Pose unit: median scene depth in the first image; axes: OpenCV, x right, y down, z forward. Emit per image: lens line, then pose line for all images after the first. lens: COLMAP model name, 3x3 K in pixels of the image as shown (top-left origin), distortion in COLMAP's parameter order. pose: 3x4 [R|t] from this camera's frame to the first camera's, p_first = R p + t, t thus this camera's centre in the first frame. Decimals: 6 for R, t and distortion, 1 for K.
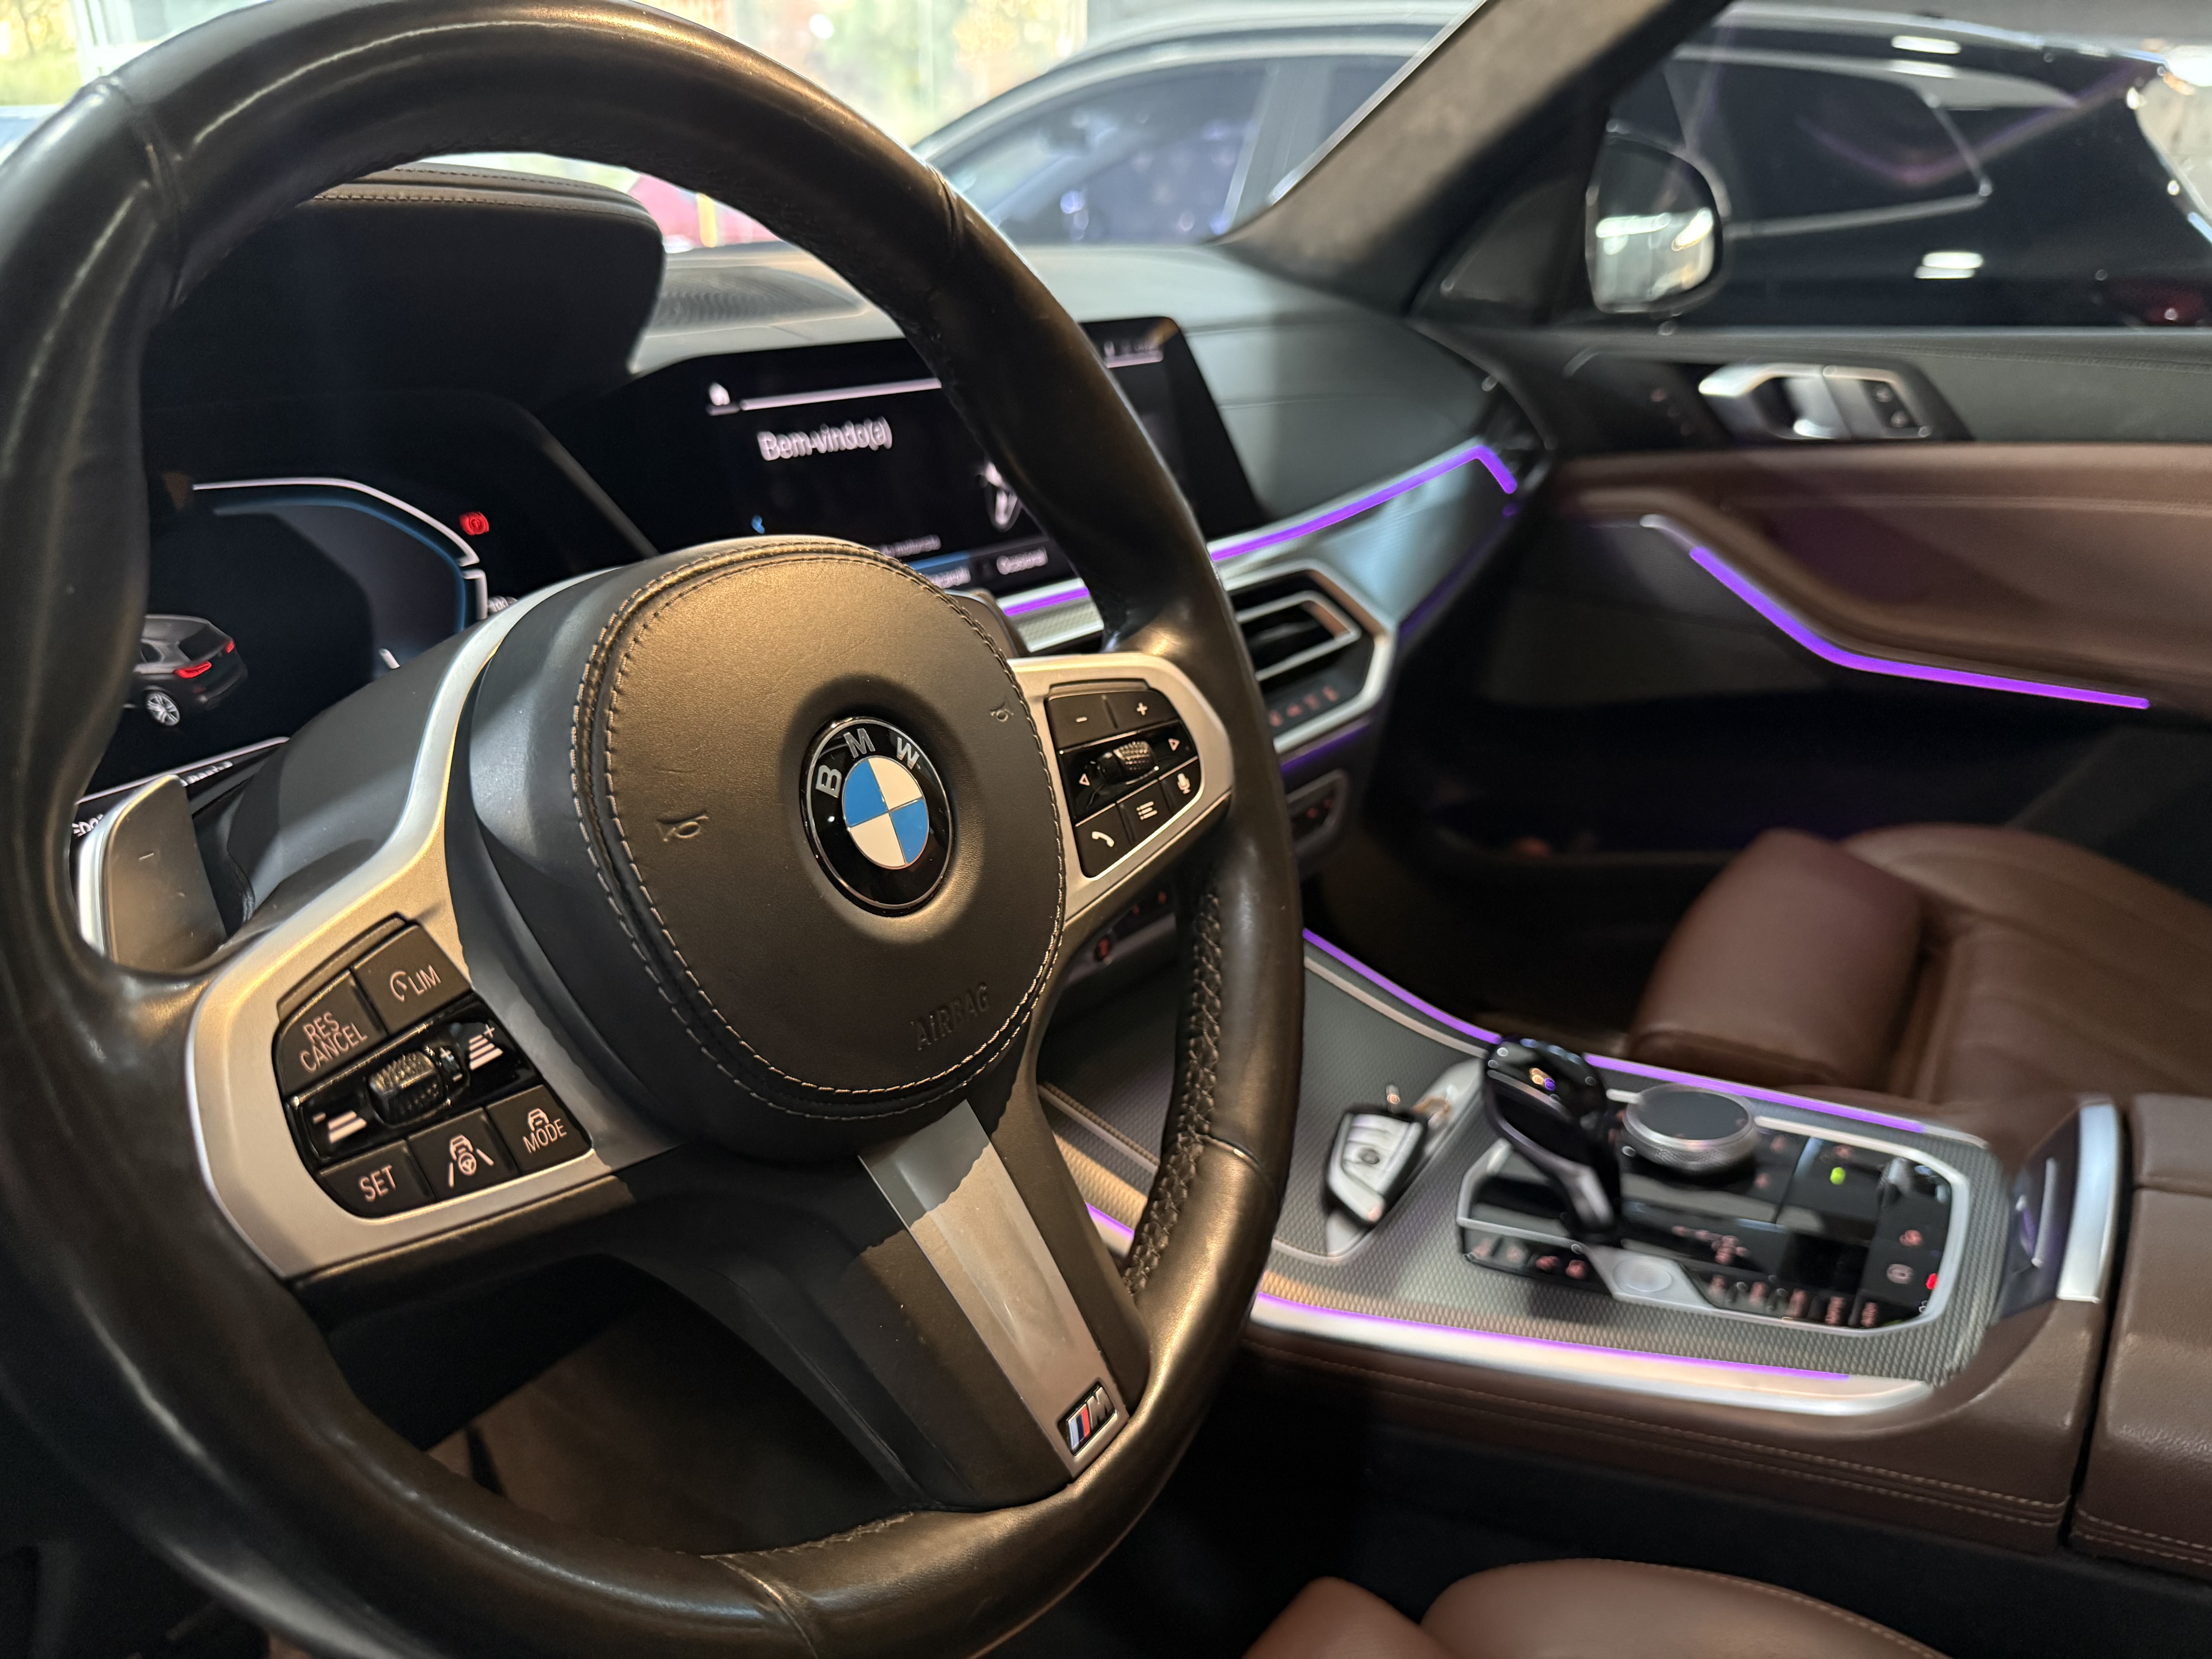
lens RADIAL K [[1586.9, 0, 1098.1], [0, 1586.9, 835.7], [0, 0, 1]] dist [0.031418, -0.025359]
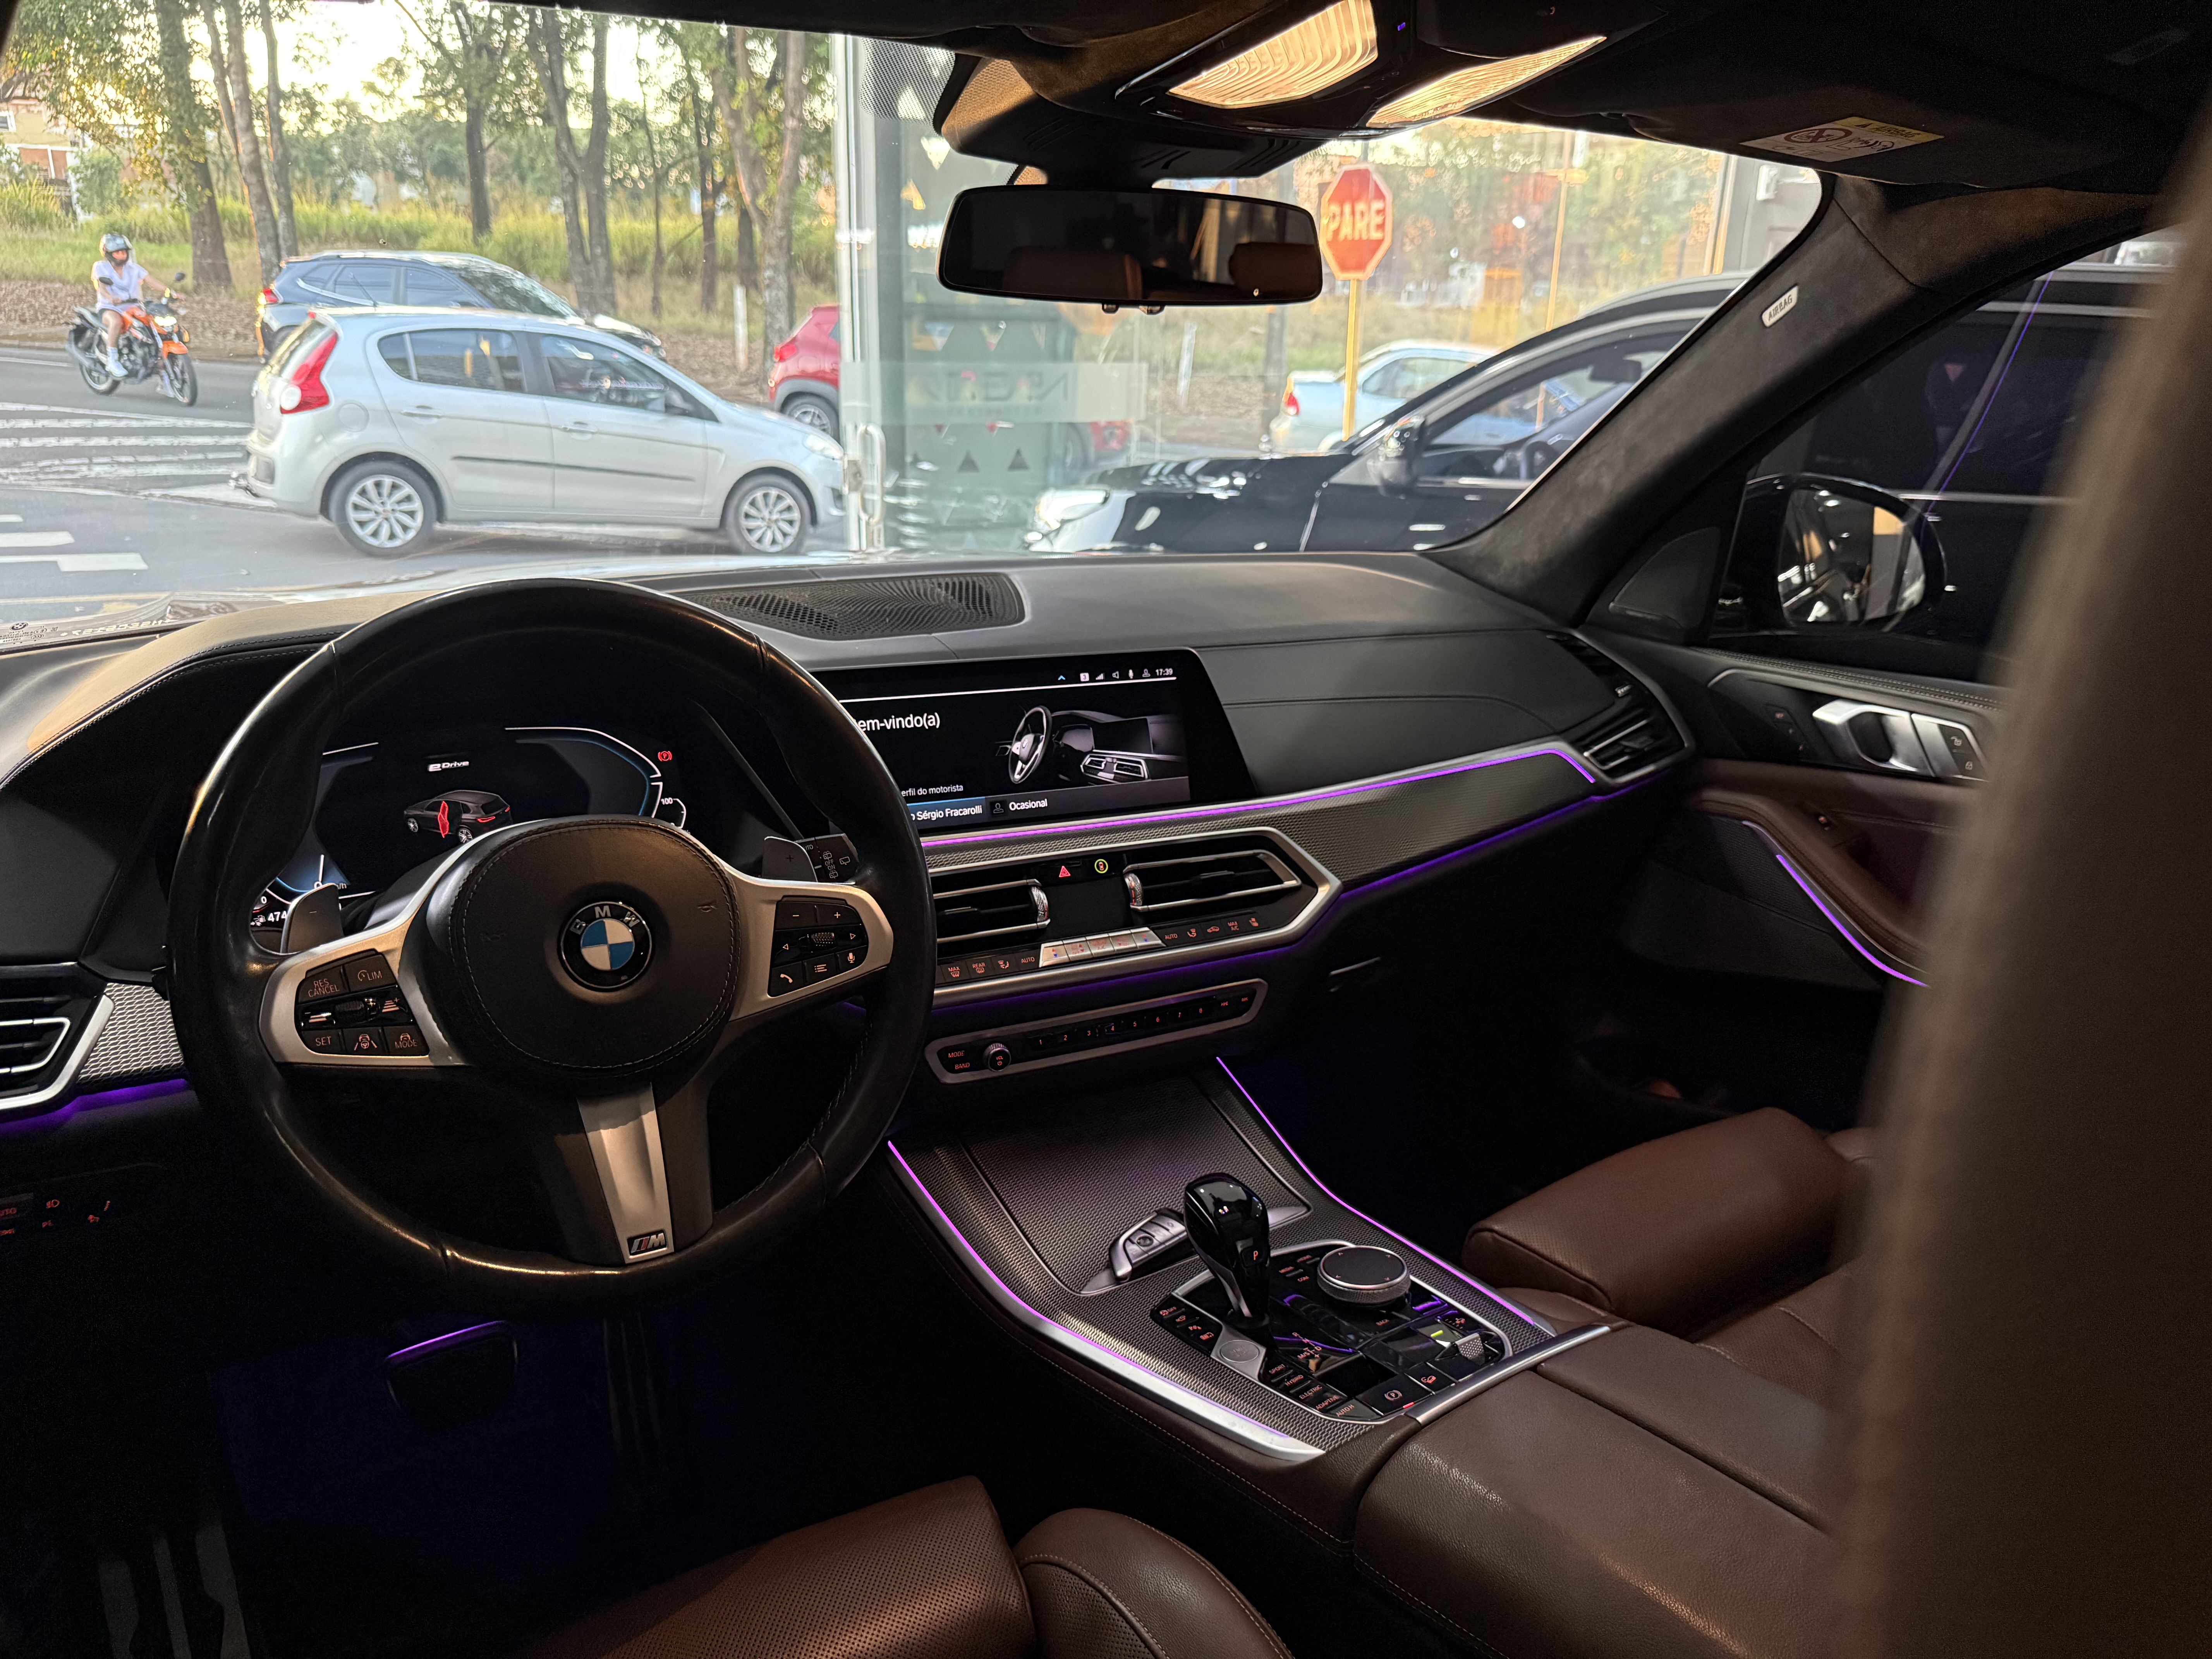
lens RADIAL K [[1586.9, 0, 1121.2], [0, 1586.9, 828.9], [0, 0, 1]] dist [0.031418, -0.025359]
pose [[0.918450, 0.143954, -0.368412, 0.988883], [-0.176717, 0.982633, -0.056597, -0.129797], [0.353866, 0.117086, 0.927938, -0.628730]]
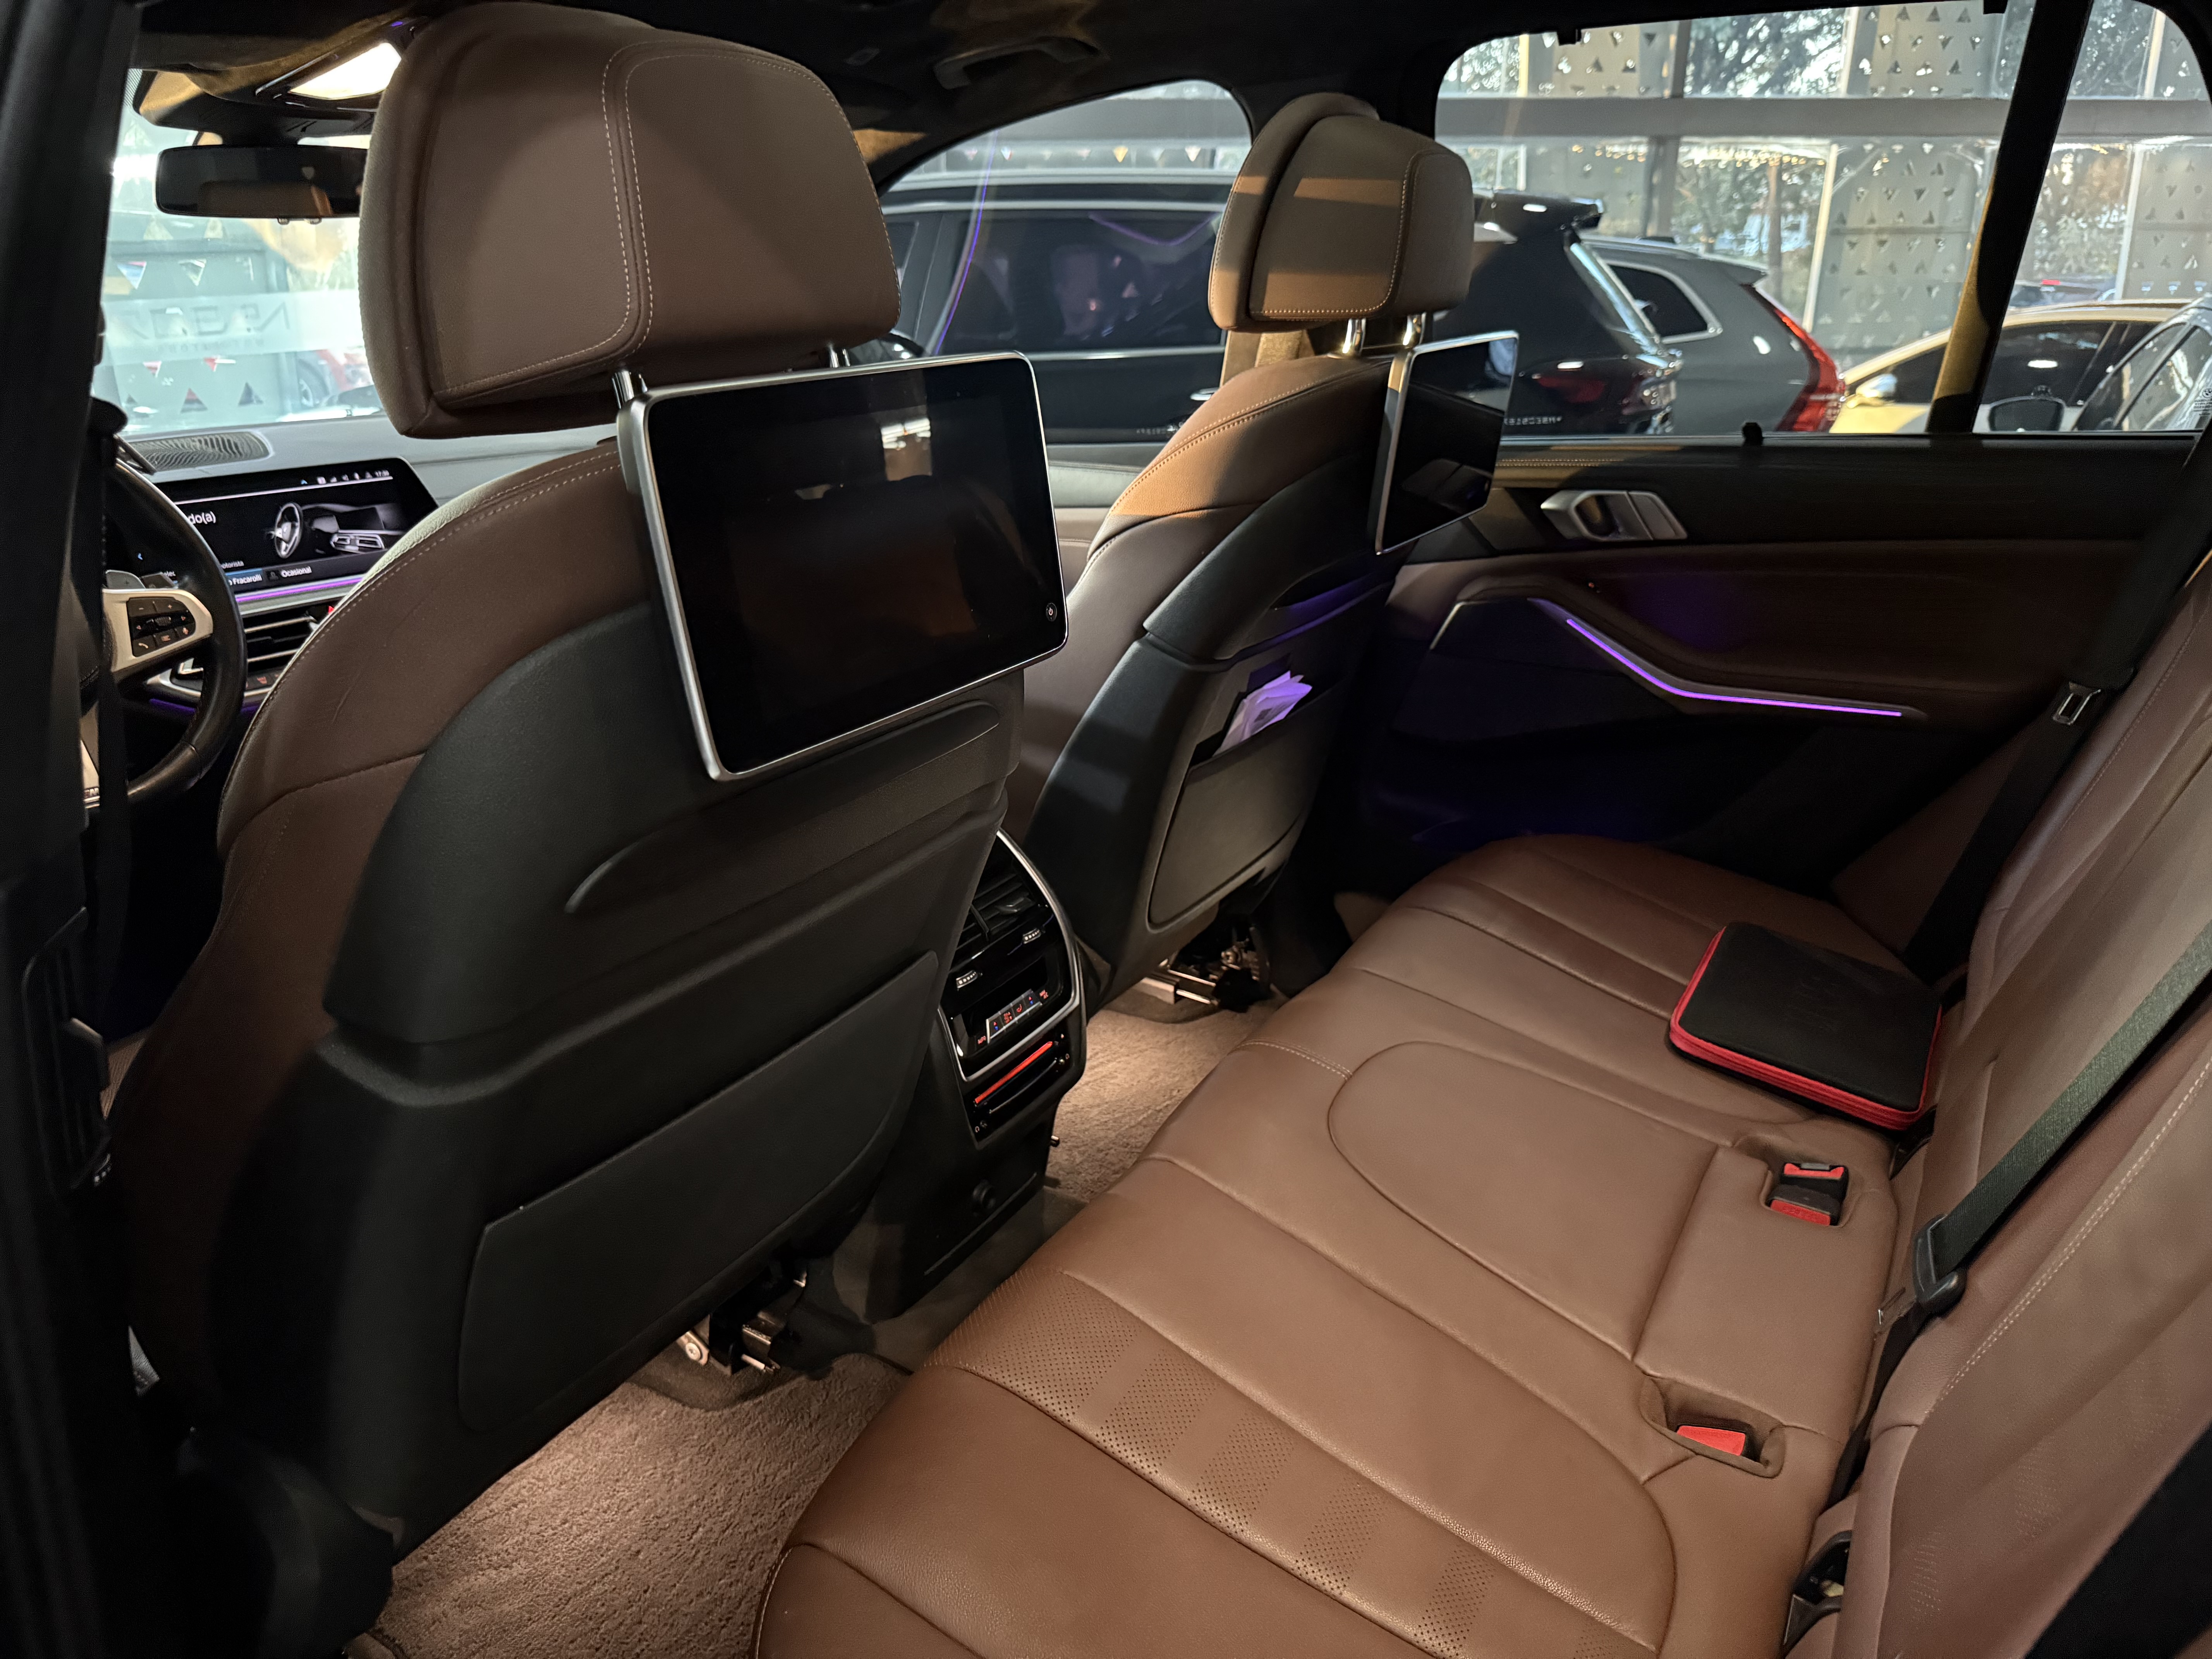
lens RADIAL K [[1586.9, 0, 1110.5], [0, 1586.9, 815.5], [0, 0, 1]] dist [0.031418, -0.025359]
pose [[0.999694, -0.022730, 0.009742, 1.745252], [0.023187, 0.998500, -0.049609, 0.501014], [-0.008599, 0.049820, 0.998721, -2.011423]]
